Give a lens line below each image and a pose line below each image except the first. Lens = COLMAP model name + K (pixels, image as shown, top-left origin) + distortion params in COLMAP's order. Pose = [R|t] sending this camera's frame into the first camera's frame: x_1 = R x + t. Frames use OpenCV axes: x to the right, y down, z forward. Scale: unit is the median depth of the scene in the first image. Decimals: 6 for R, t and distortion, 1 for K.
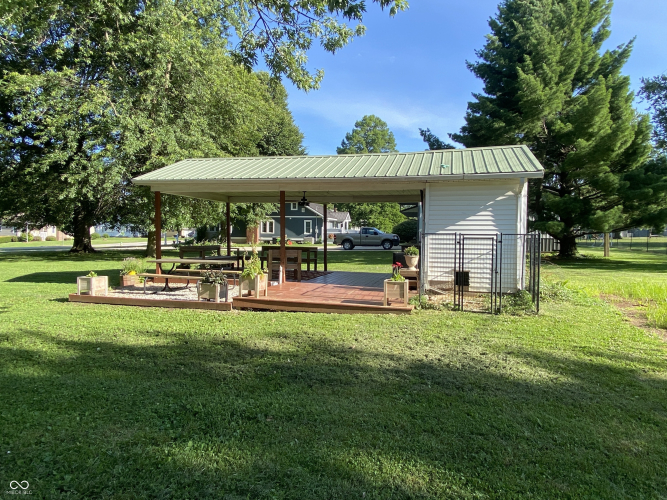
lens RADIAL K [[406.5, 0, 333.5], [0, 406.5, 250.0], [0, 0, 1]] dist [-0.023498, 0.000370]
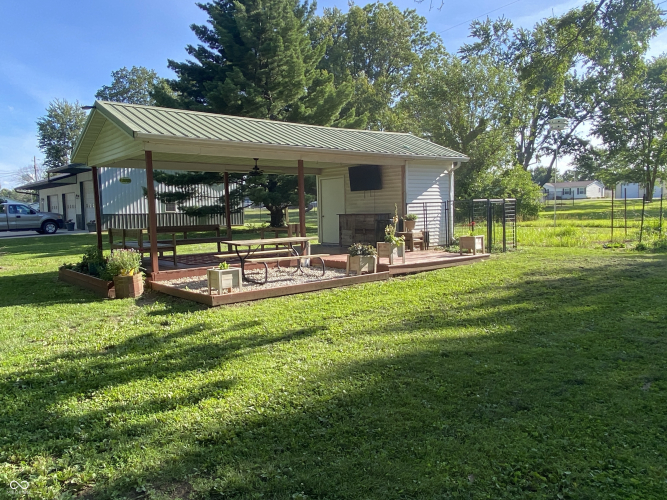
lens RADIAL K [[499.1, 0, 333.5], [0, 499.1, 250.0], [0, 0, 1]] dist [-0.000044, -0.000380]
pose [[0.584306, -0.091315, 0.806380, -0.730194], [0.060050, 0.995790, 0.069251, -0.010166], [-0.809309, 0.007959, 0.587329, 0.198829]]
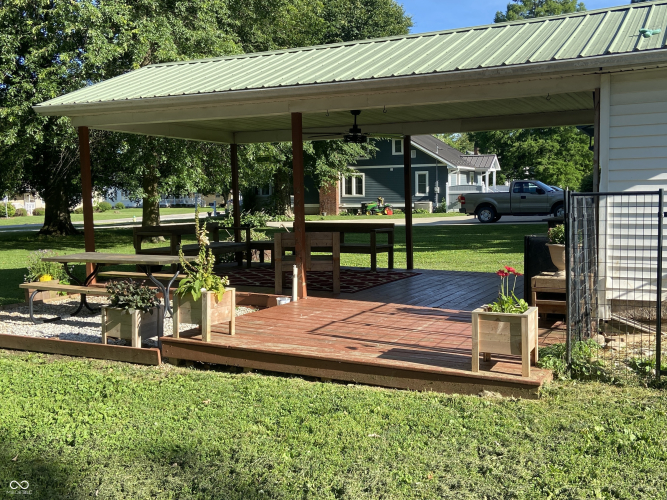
lens RADIAL K [[686.6, 0, 333.5], [0, 686.6, 250.0], [0, 0, 1]] dist [0.015283, -0.010943]
pose [[0.978104, -0.010219, -0.207865, 0.063614], [0.018456, 0.999118, 0.037724, -0.007089], [0.207296, -0.040735, 0.977430, 0.138336]]
